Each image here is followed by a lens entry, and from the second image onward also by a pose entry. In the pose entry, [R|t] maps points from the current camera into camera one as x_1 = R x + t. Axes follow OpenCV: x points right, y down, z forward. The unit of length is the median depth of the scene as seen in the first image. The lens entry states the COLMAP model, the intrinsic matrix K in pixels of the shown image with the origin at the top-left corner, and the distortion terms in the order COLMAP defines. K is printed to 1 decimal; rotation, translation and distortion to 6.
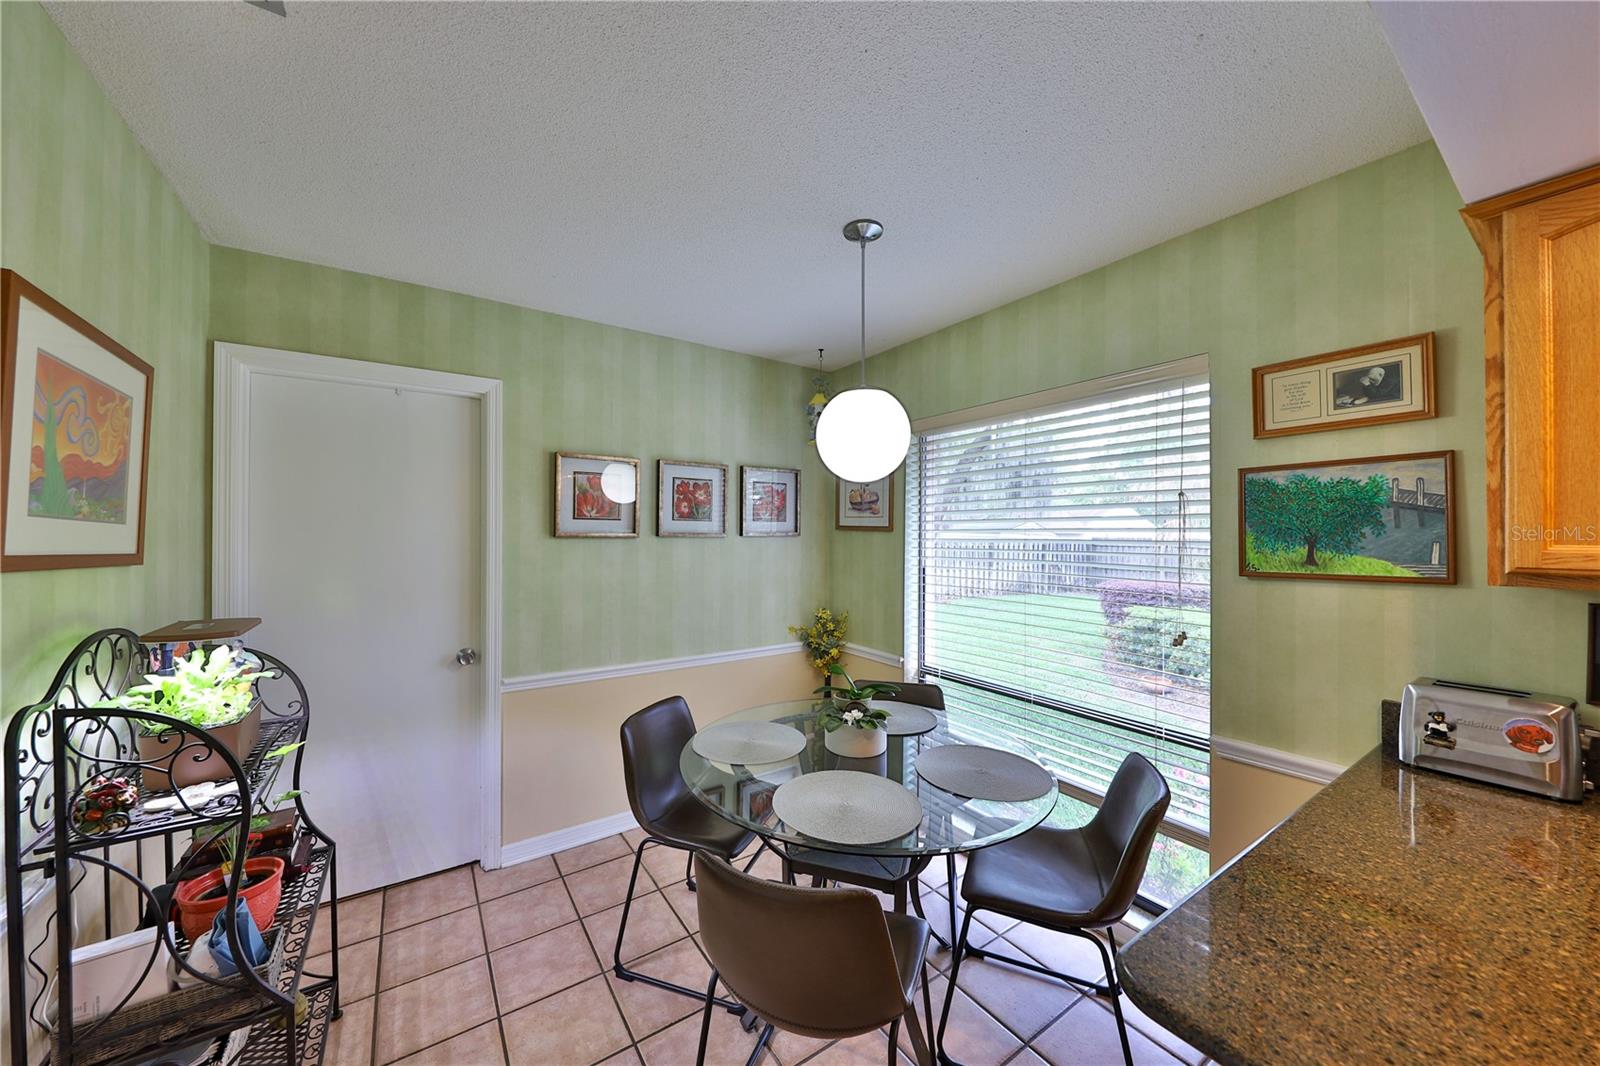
lens RADIAL K [[562.9, 0, 801.1], [0, 562.9, 526.9], [0, 0, 1]] dist [-0.000265, -0.000012]
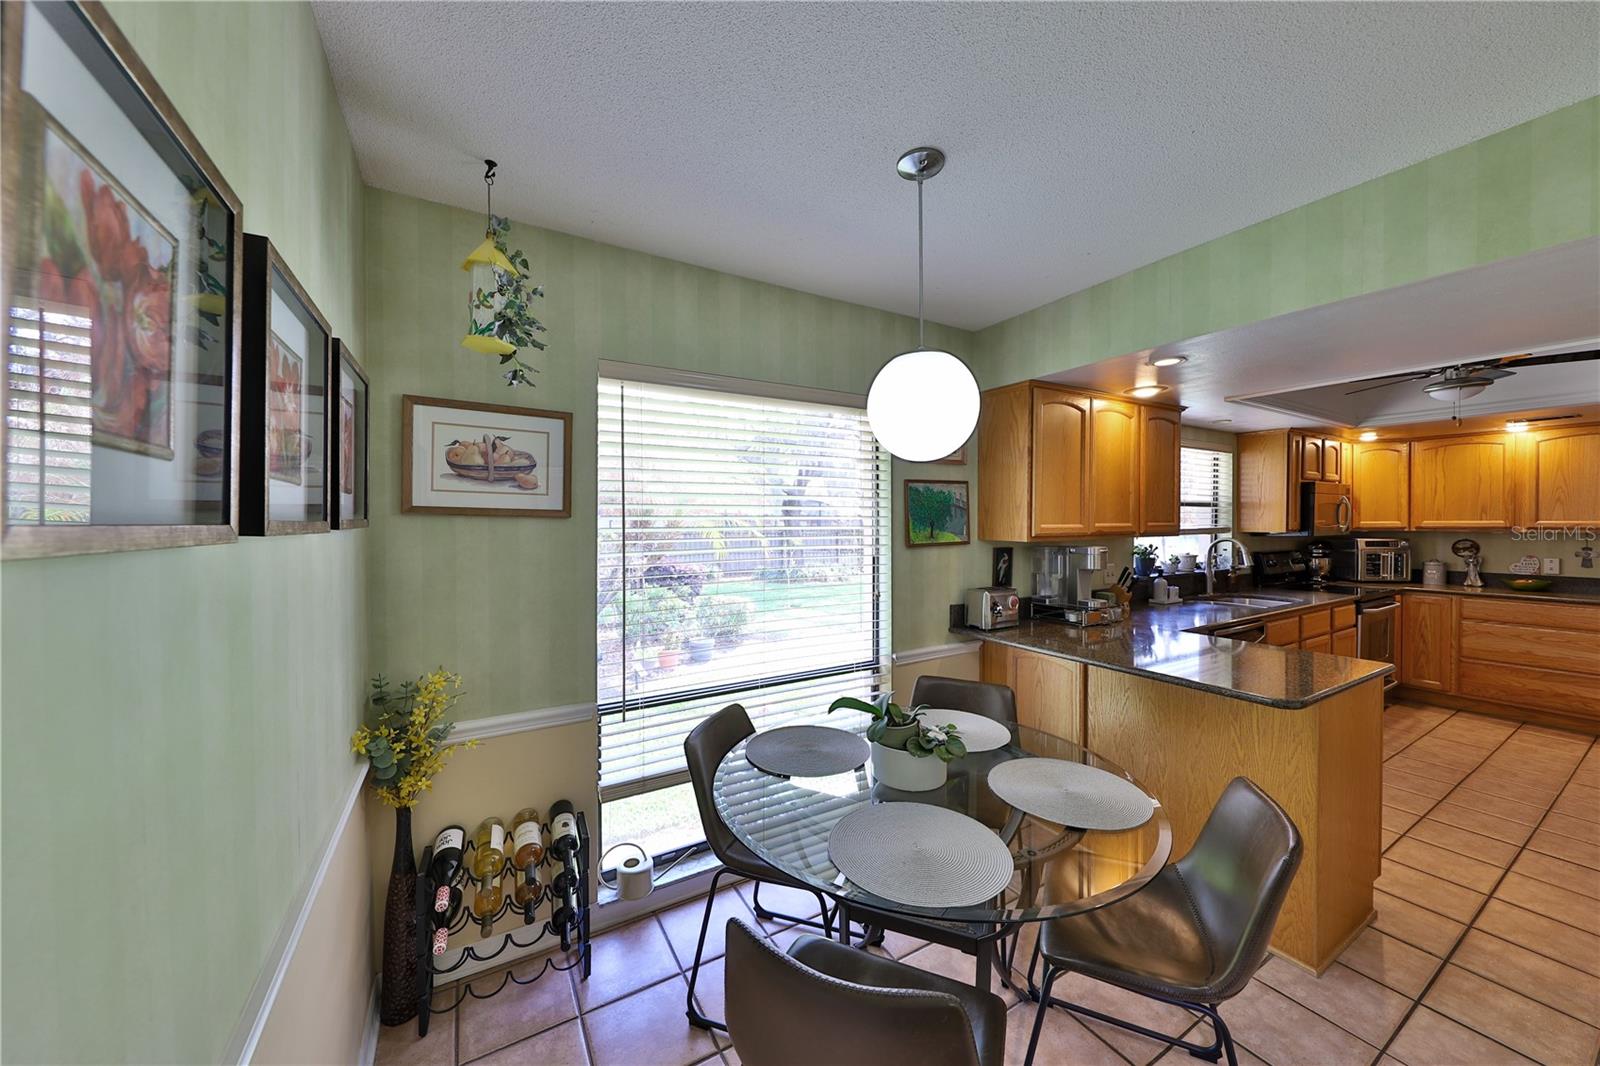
lens RADIAL K [[562.9, 0, 801.1], [0, 562.9, 526.9], [0, 0, 1]] dist [-0.000265, -0.000012]
pose [[0.066305, -0.010273, 0.997746, -0.794299], [-0.008610, 0.999904, 0.010867, 0.015073], [-0.997762, -0.009311, 0.066211, 1.162445]]
